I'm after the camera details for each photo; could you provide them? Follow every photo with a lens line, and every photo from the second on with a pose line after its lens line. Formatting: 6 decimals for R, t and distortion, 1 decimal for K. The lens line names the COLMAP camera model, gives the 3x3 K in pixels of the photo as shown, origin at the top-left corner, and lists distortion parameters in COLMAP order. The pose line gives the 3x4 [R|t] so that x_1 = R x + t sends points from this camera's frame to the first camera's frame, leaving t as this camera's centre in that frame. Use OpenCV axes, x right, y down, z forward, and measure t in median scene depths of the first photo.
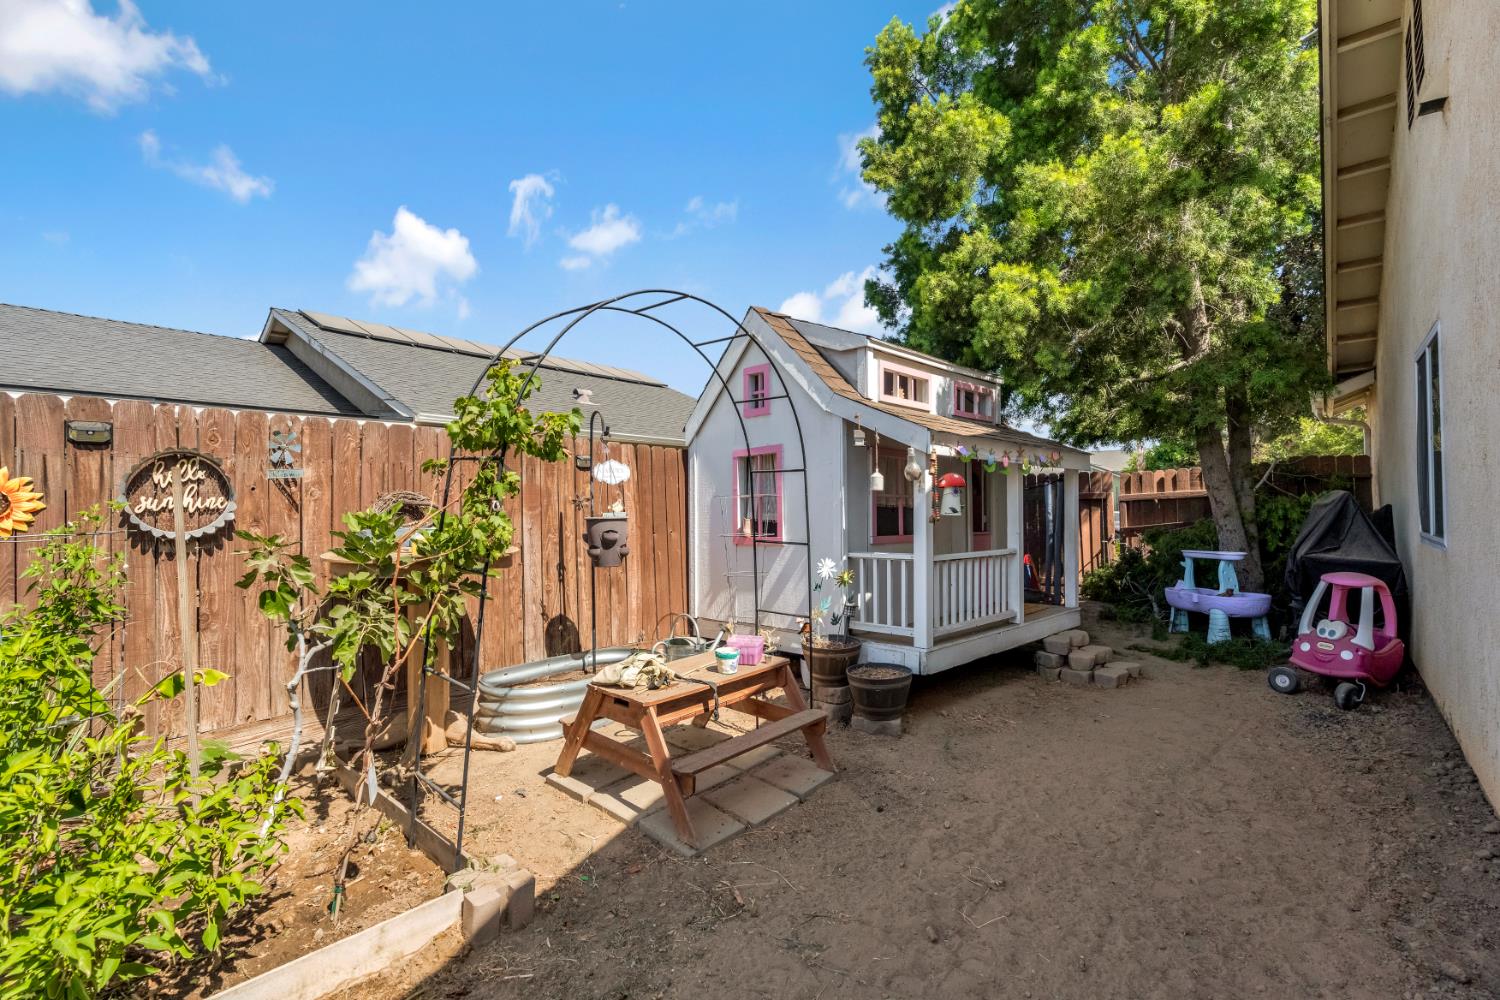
lens RADIAL K [[692.8, 0, 744.2], [0, 692.8, 494.7], [0, 0, 1]] dist [-0.002727, -0.000379]
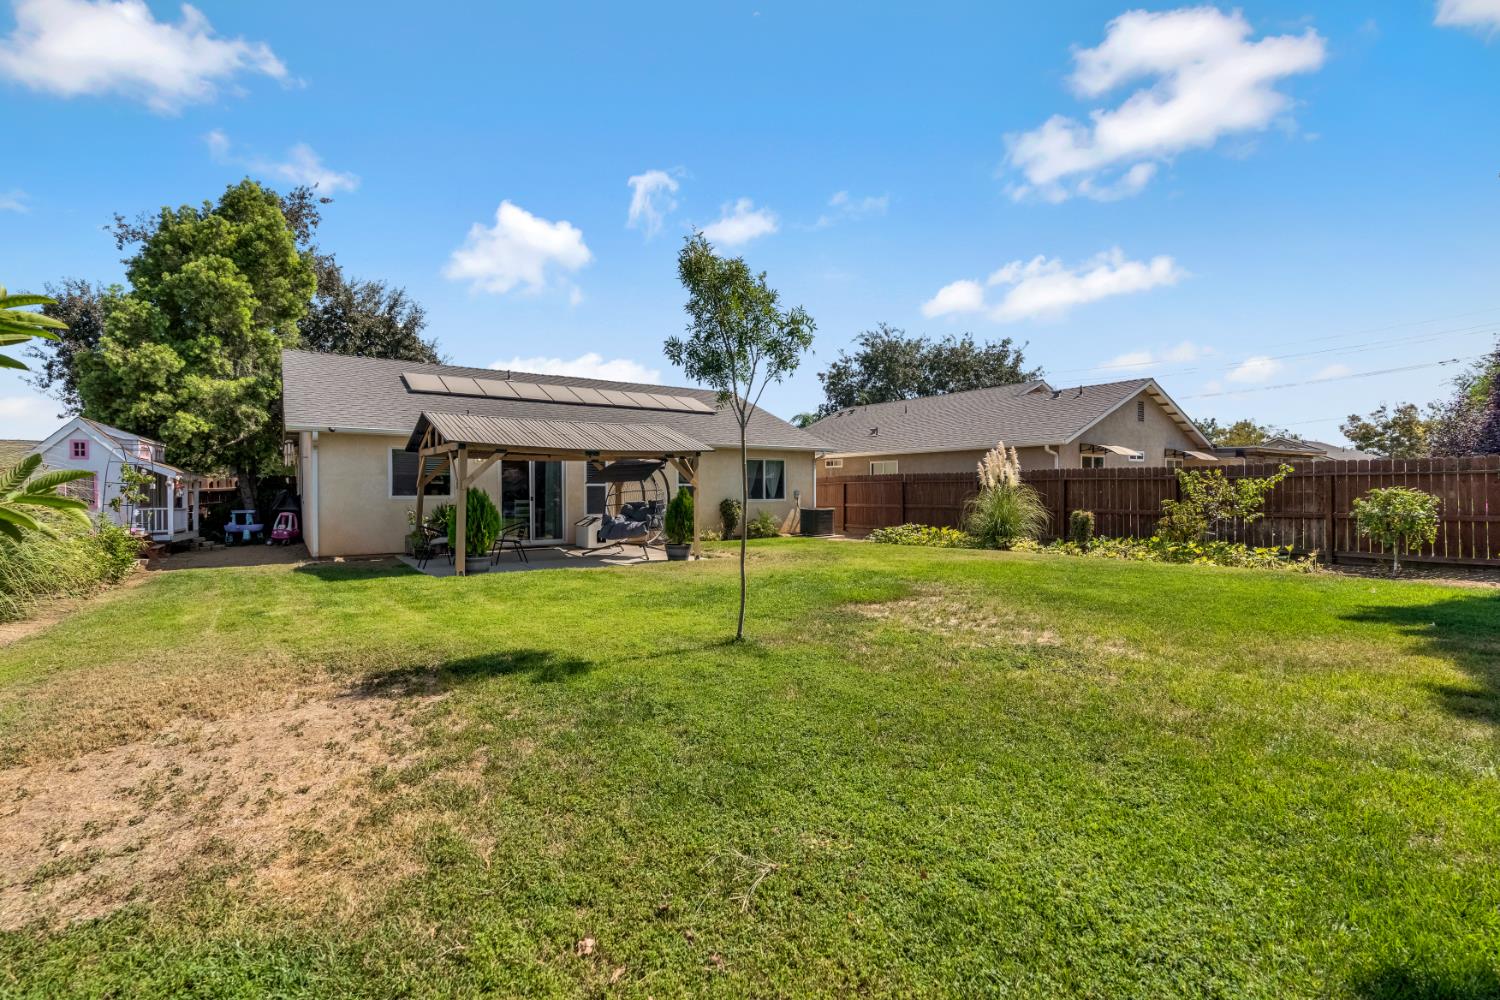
lens RADIAL K [[692.8, 0, 747.1], [0, 692.8, 484.9], [0, 0, 1]] dist [-0.002727, -0.000379]
pose [[0.269353, 0.015710, 0.962913, -1.725503], [-0.016581, 0.999794, -0.011673, -0.027903], [-0.962899, -0.012822, 0.269559, -2.016719]]
